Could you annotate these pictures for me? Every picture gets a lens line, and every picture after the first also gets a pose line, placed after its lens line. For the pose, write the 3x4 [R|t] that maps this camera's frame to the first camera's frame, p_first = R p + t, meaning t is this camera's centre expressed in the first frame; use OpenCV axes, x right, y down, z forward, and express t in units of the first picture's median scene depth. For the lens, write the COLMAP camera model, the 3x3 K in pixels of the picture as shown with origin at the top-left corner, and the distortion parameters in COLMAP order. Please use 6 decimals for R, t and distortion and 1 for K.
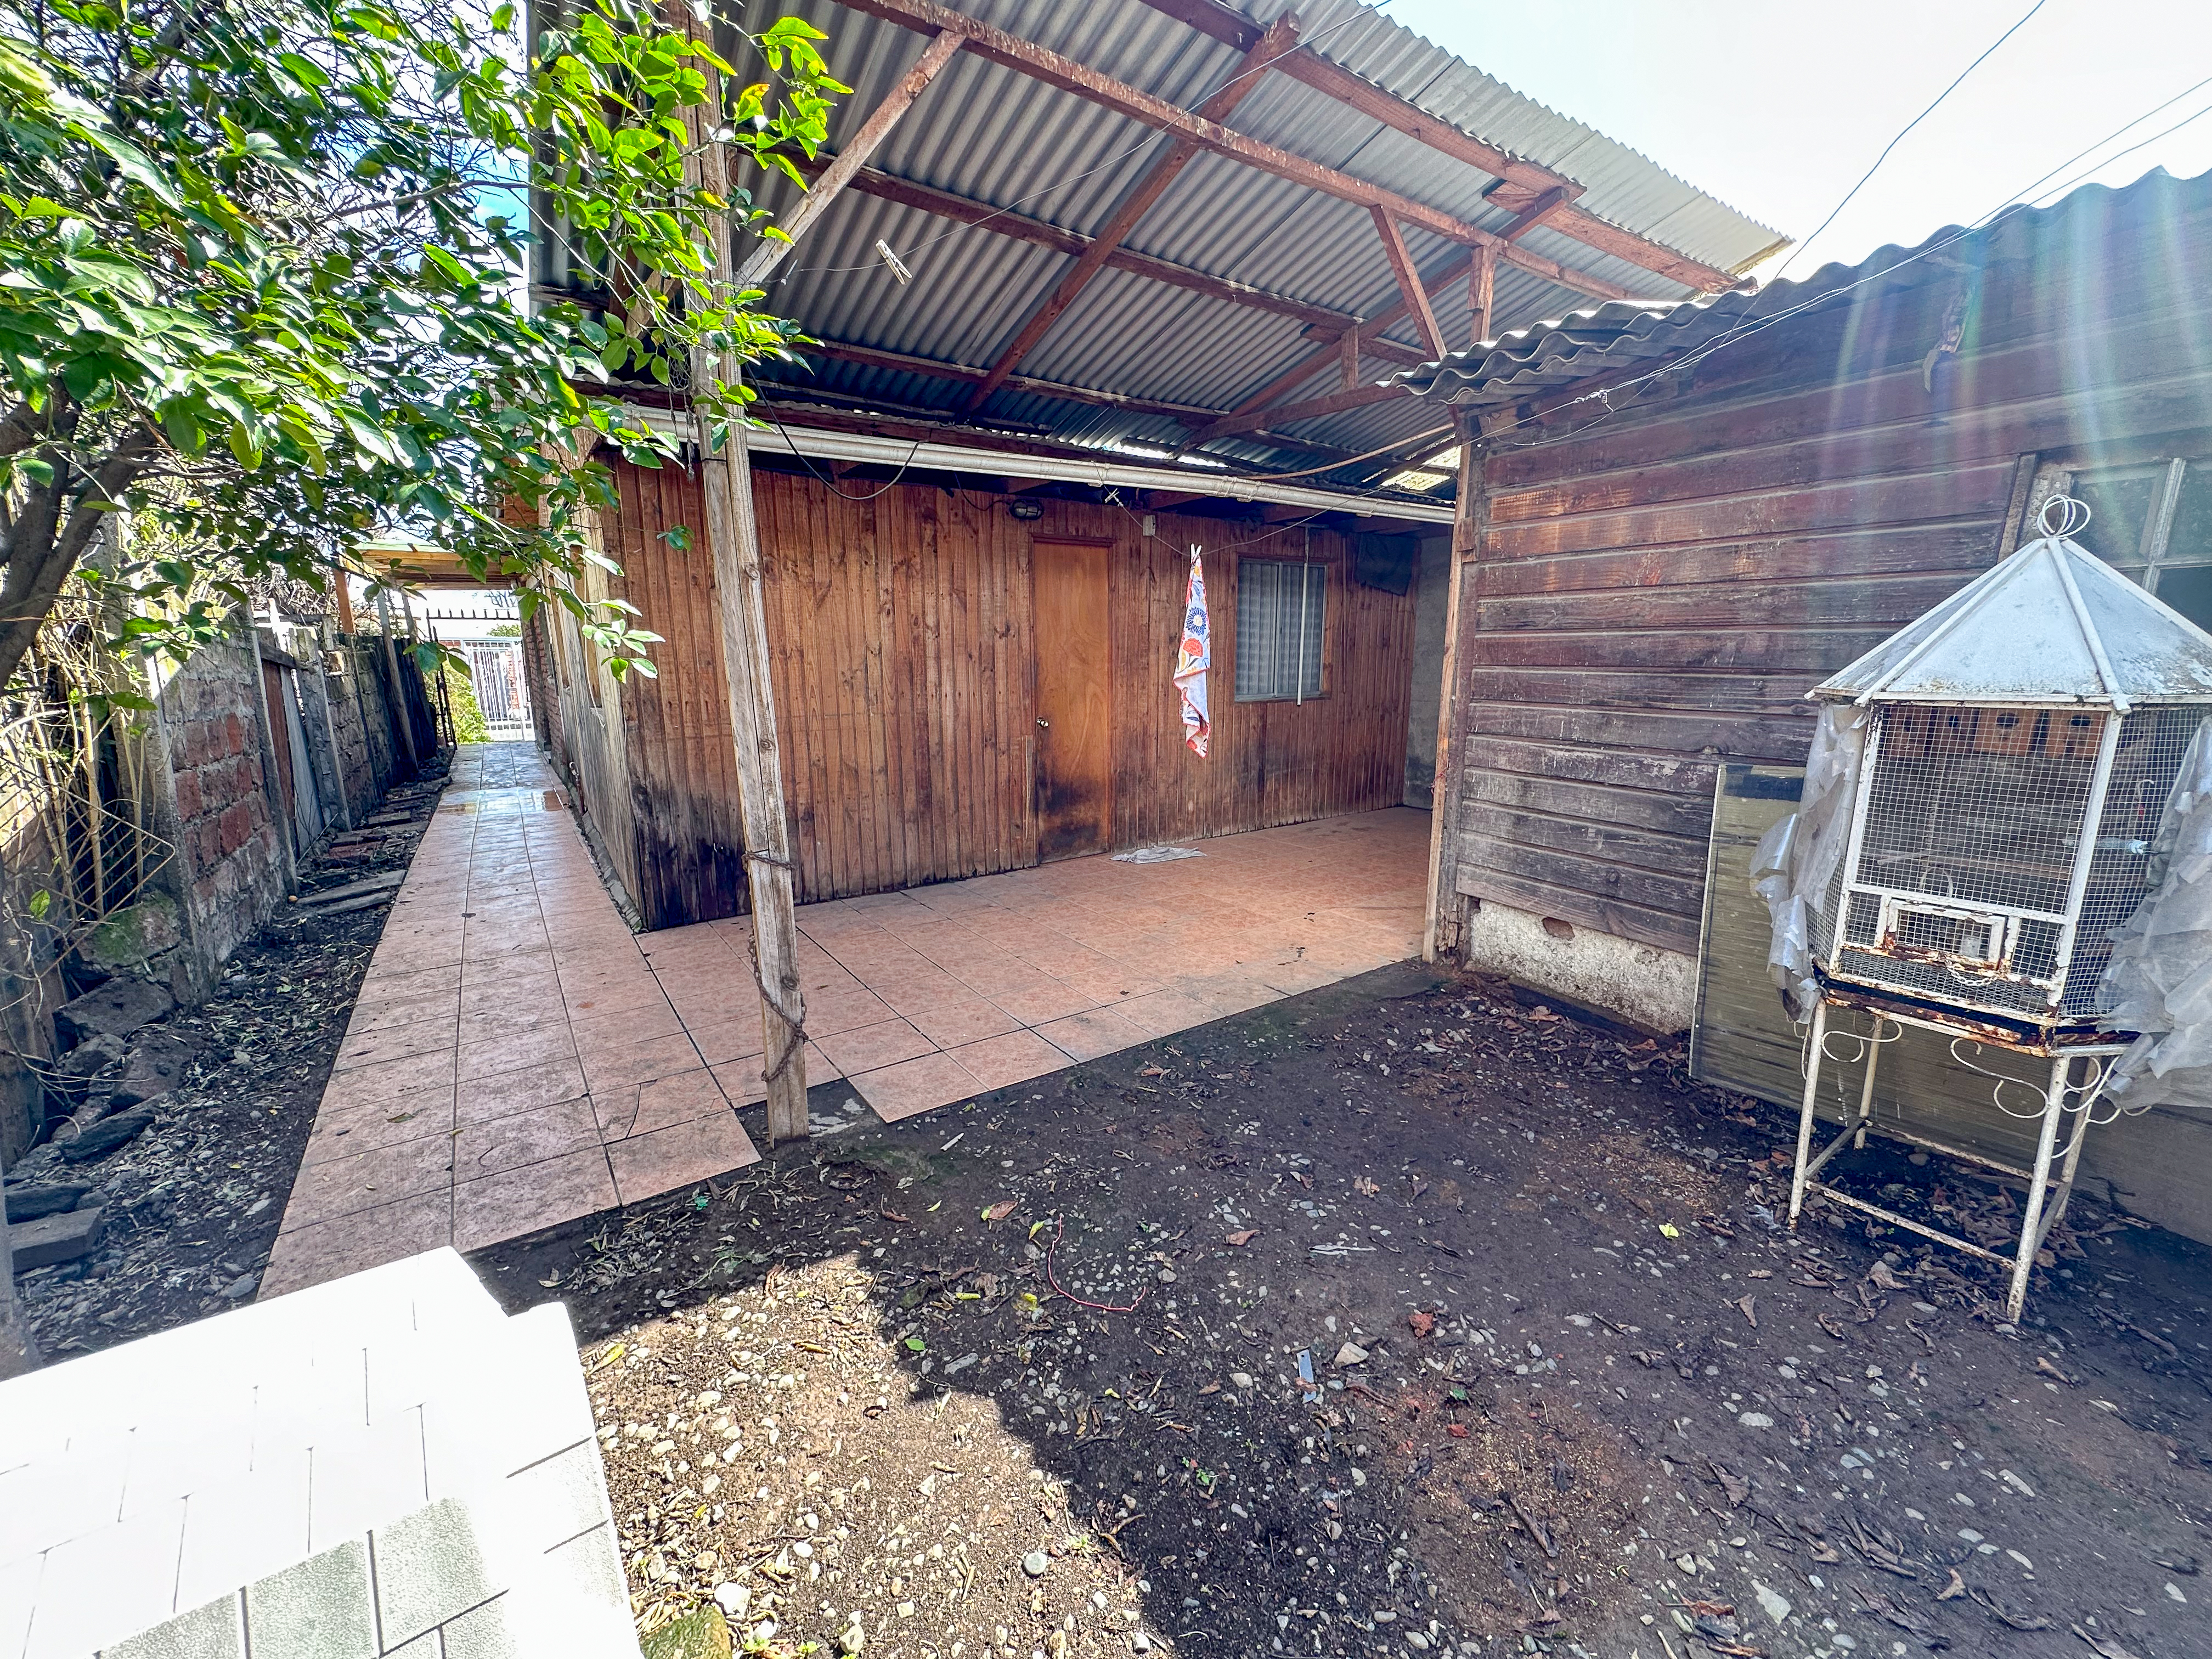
lens RADIAL K [[882.3, 0, 1101.4], [0, 882.3, 831.4], [0, 0, 1]] dist [-0.002719, 0.000307]
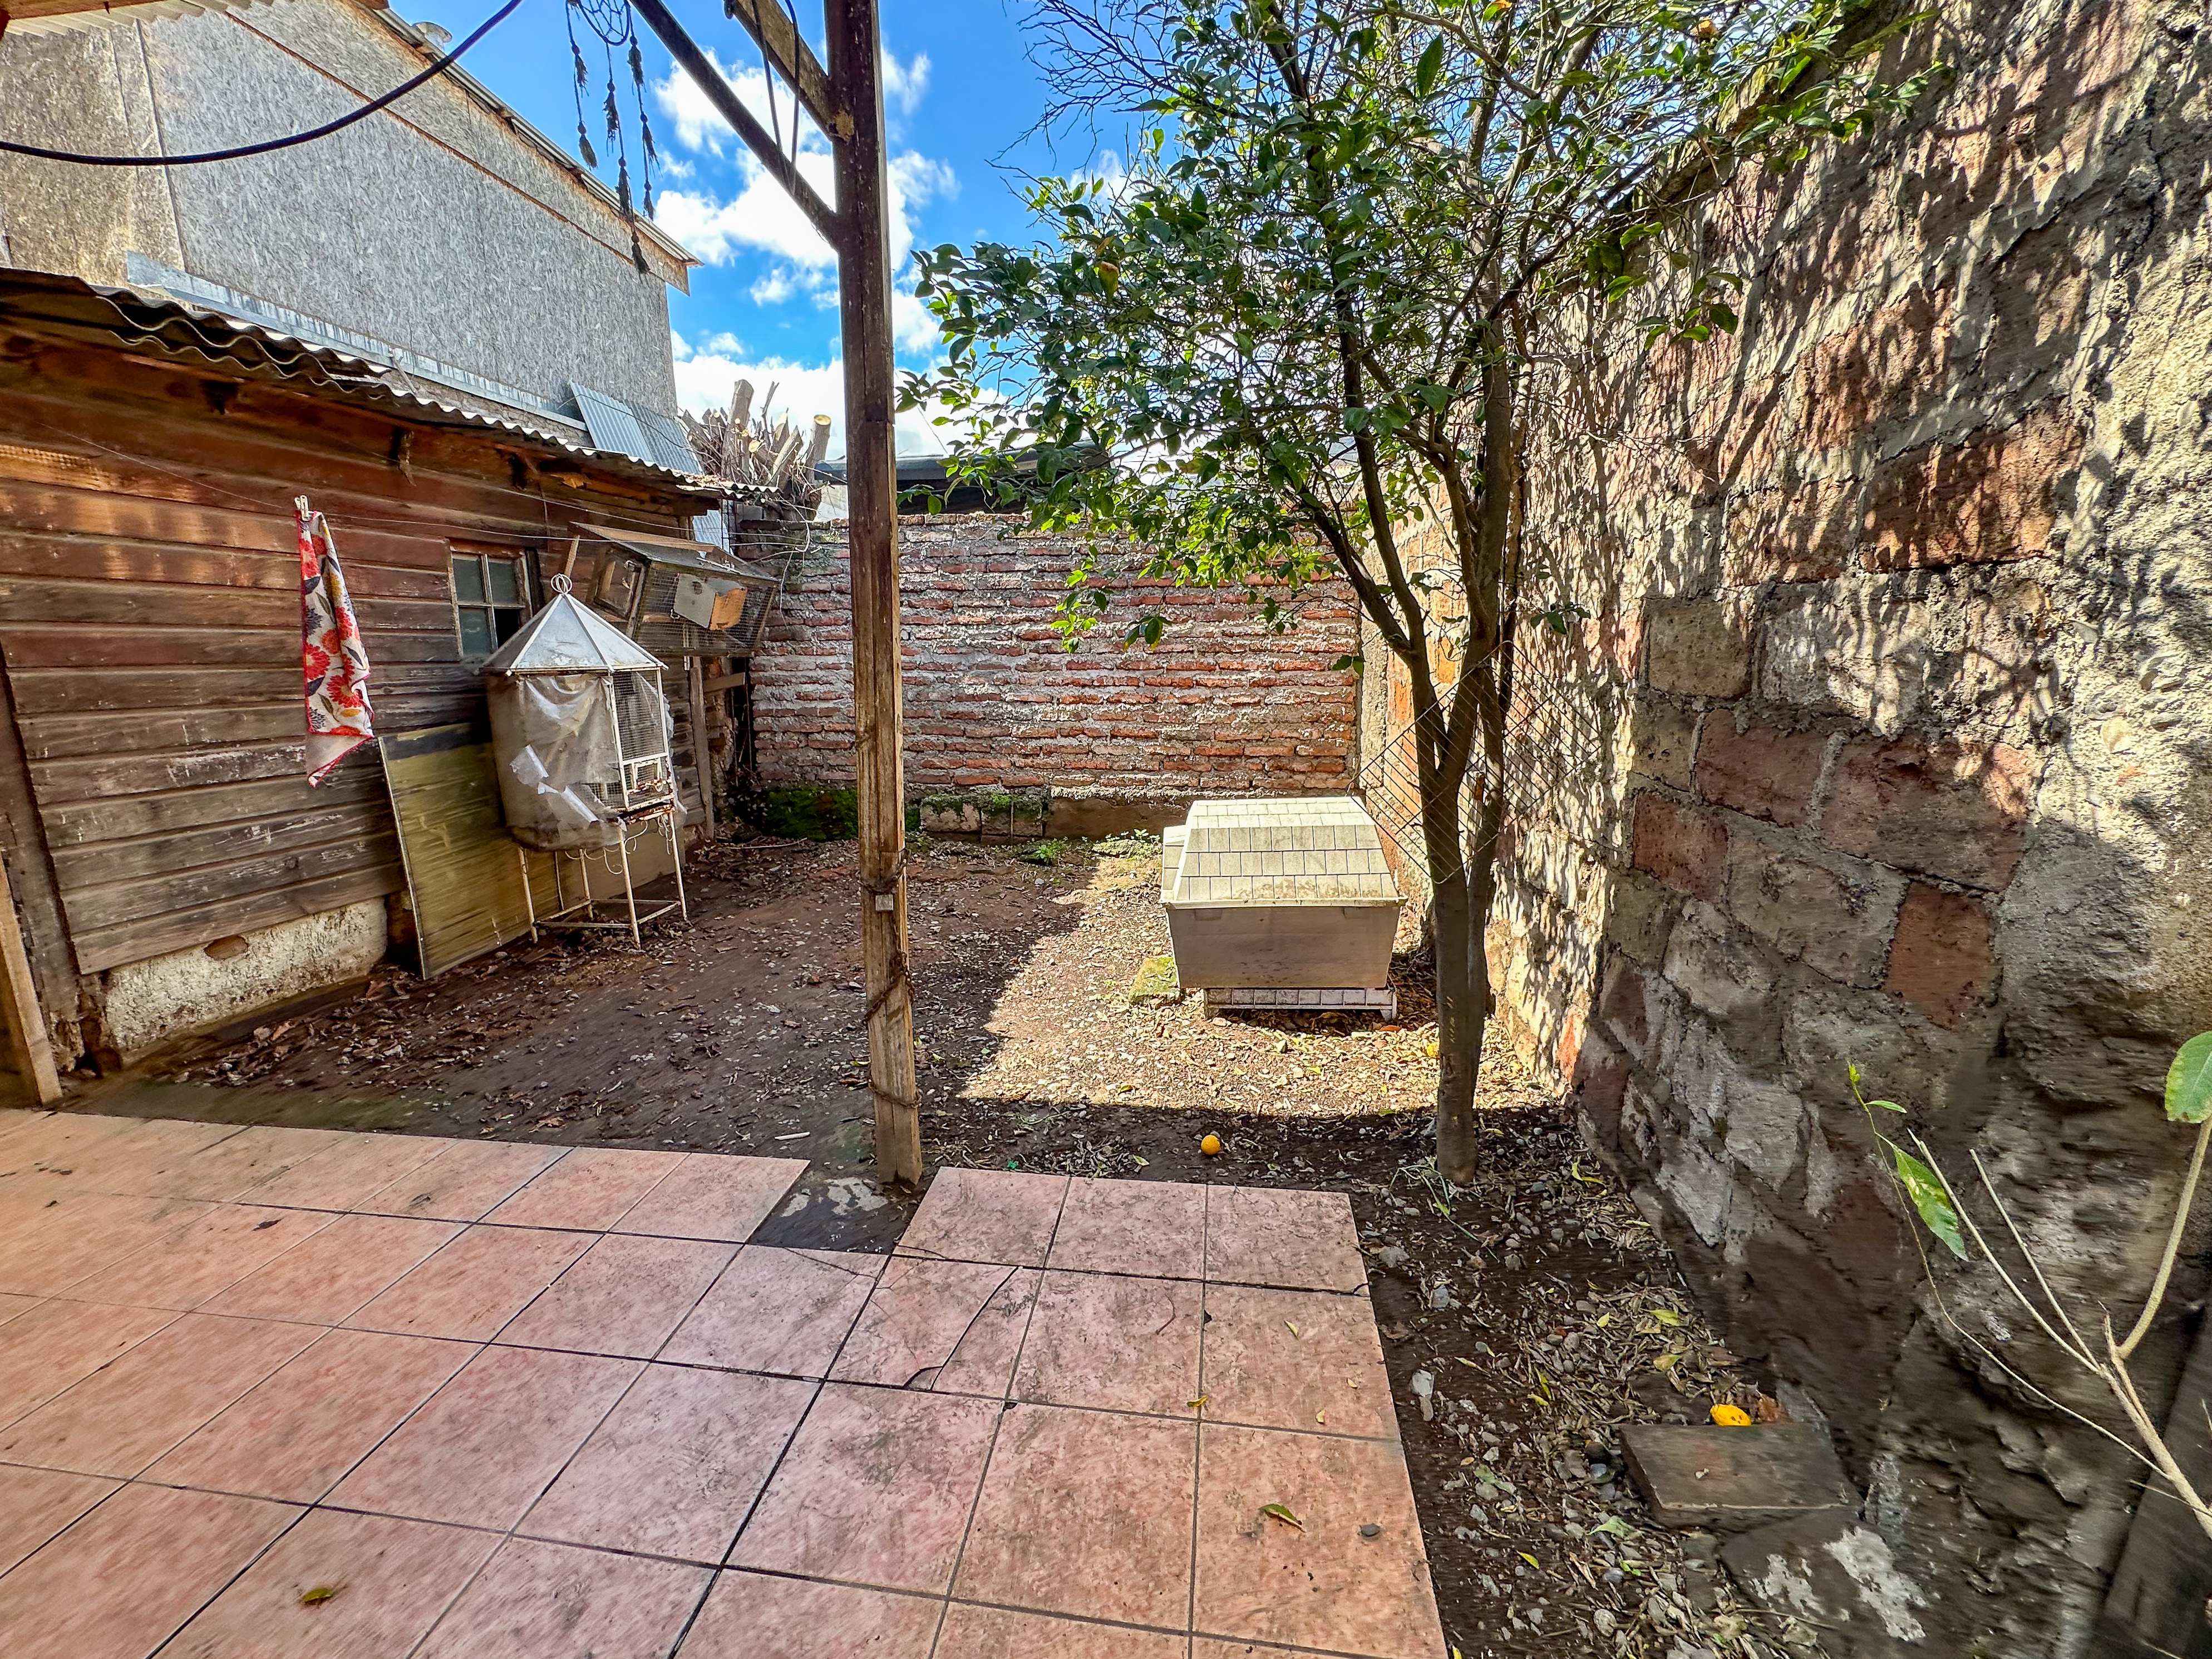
lens RADIAL K [[896.9, 0, 1106.0], [0, 896.9, 829.5], [0, 0, 1]] dist [-0.000913, -0.000025]
pose [[-0.732958, -0.123917, 0.668893, -0.769108], [0.149030, 0.930135, 0.335618, -0.182702], [-0.663749, 0.345679, -0.663282, 0.961226]]
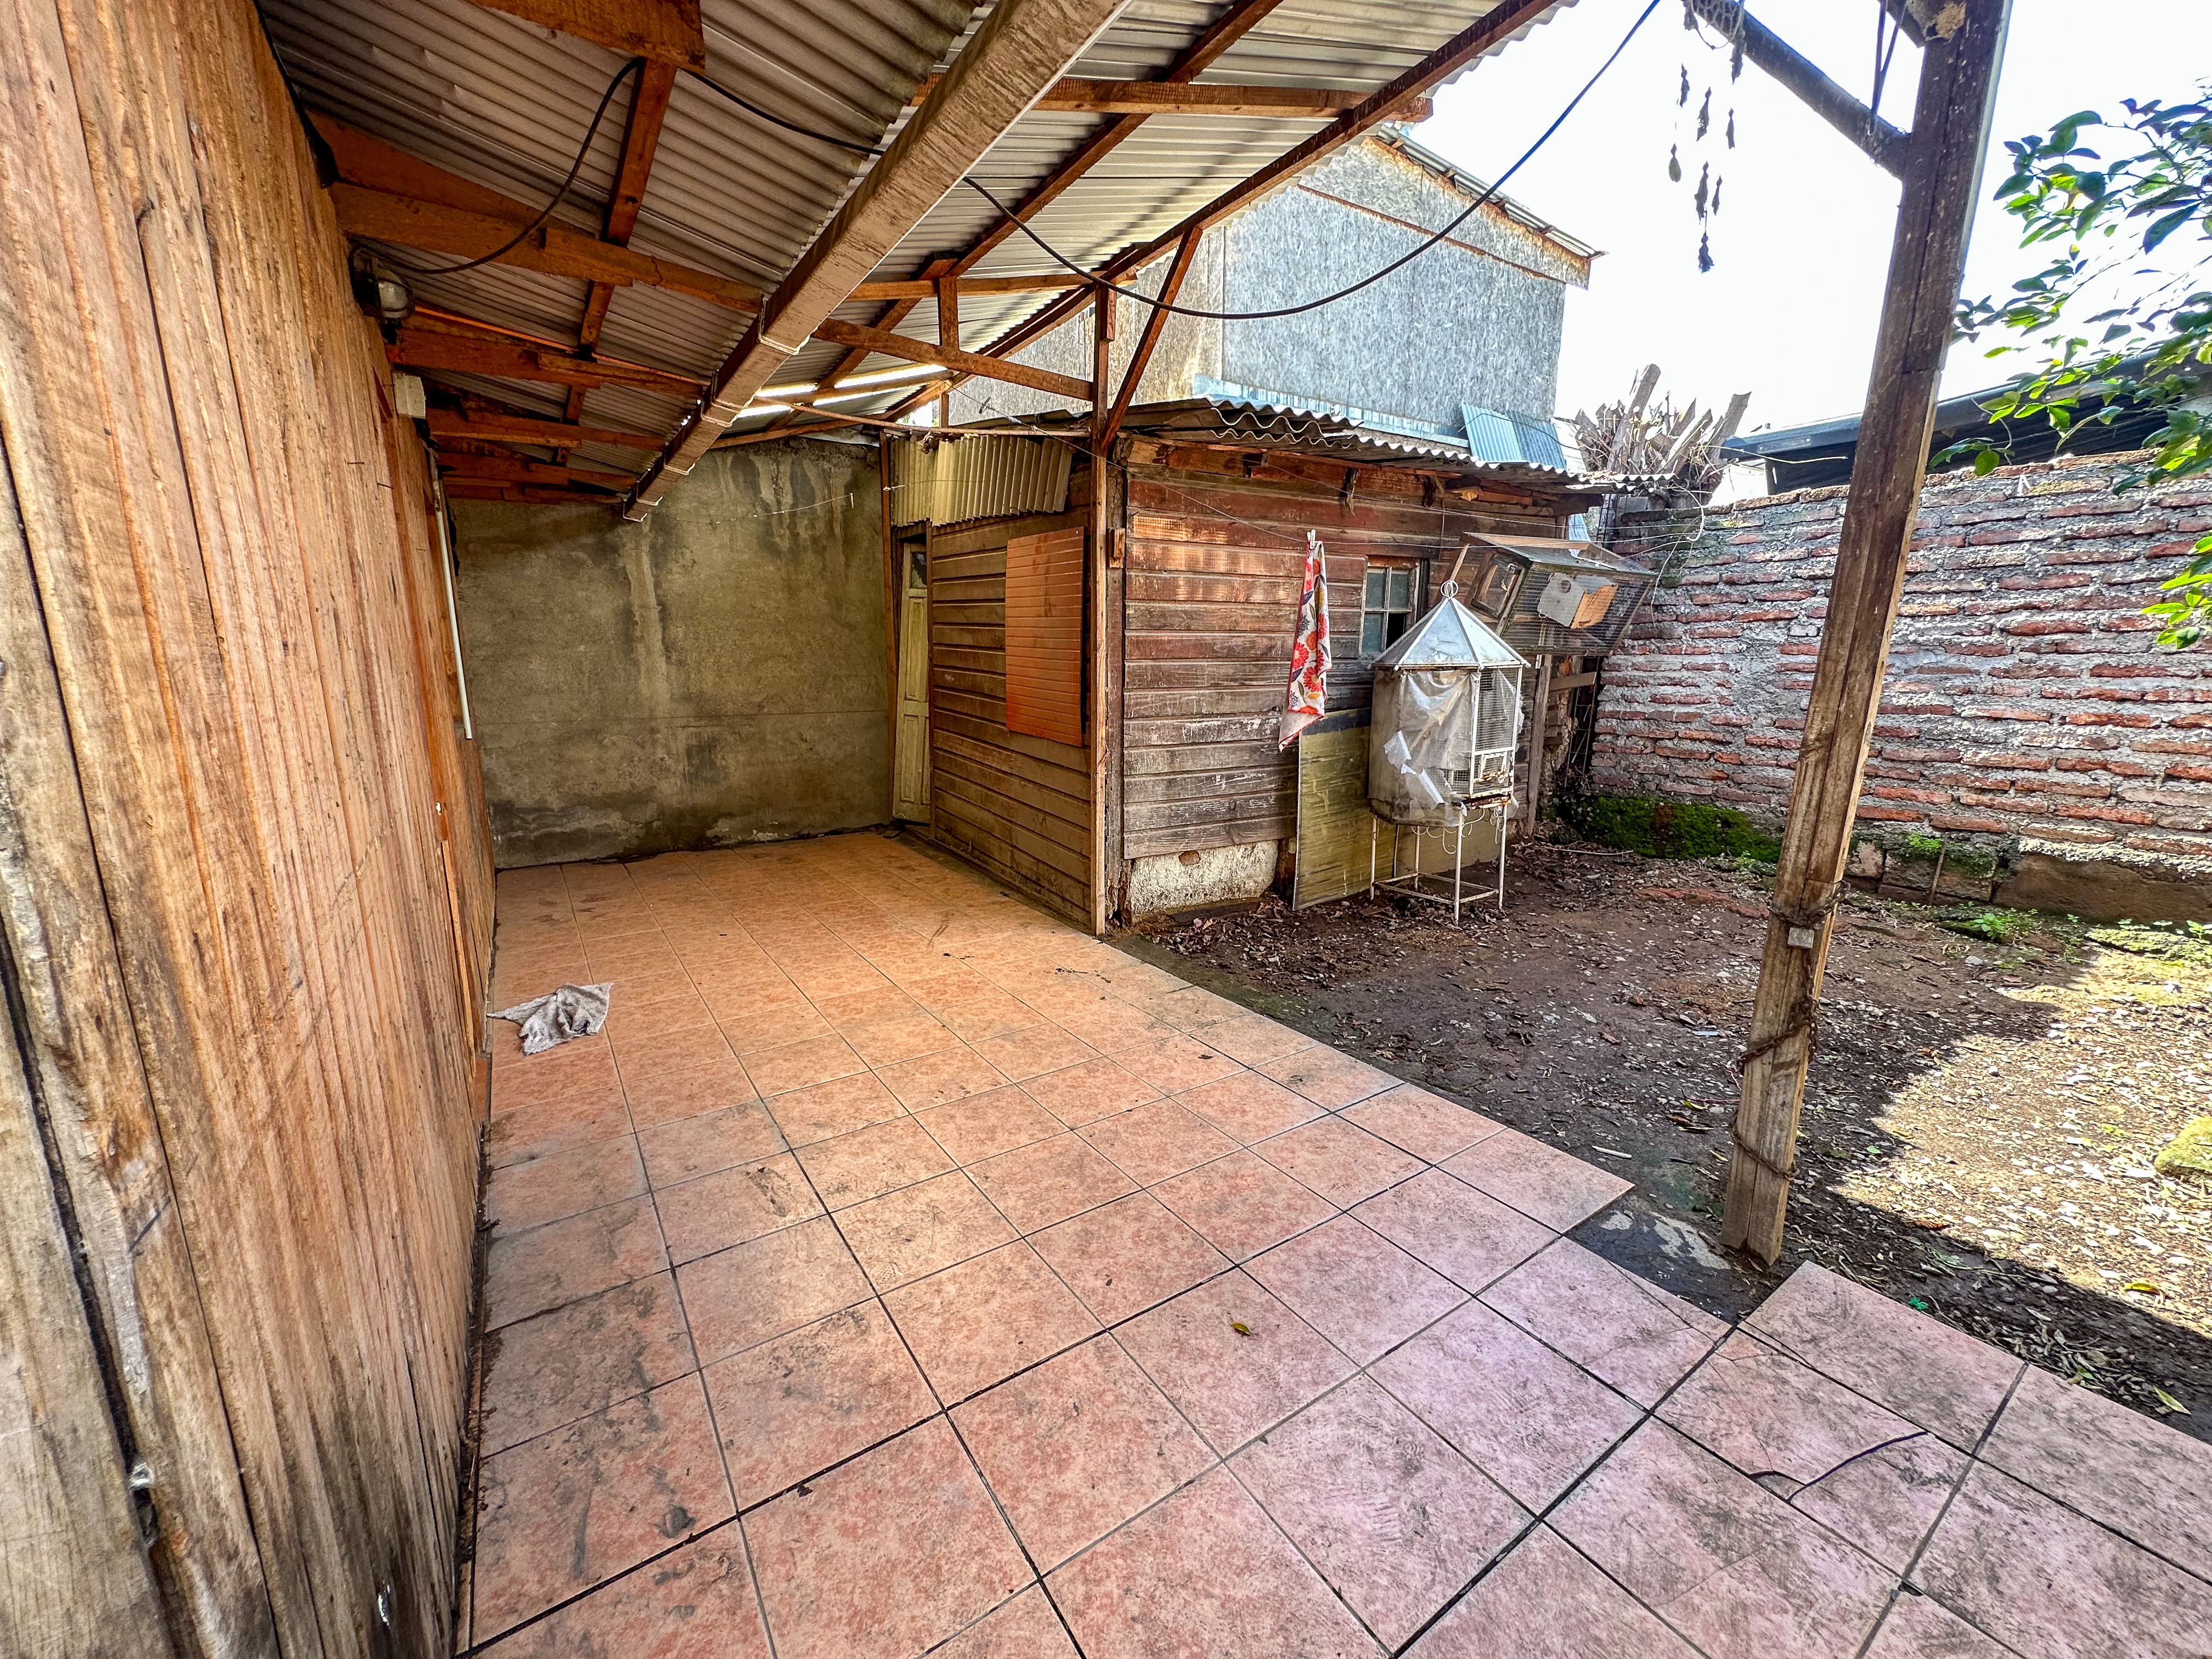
lens RADIAL K [[882.3, 0, 1101.4], [0, 882.3, 831.4], [0, 0, 1]] dist [-0.002719, 0.000307]
pose [[0.025048, -0.191664, 0.981141, -0.764642], [0.208430, 0.960881, 0.182385, -0.194760], [-0.977716, 0.199931, 0.064017, 1.029601]]
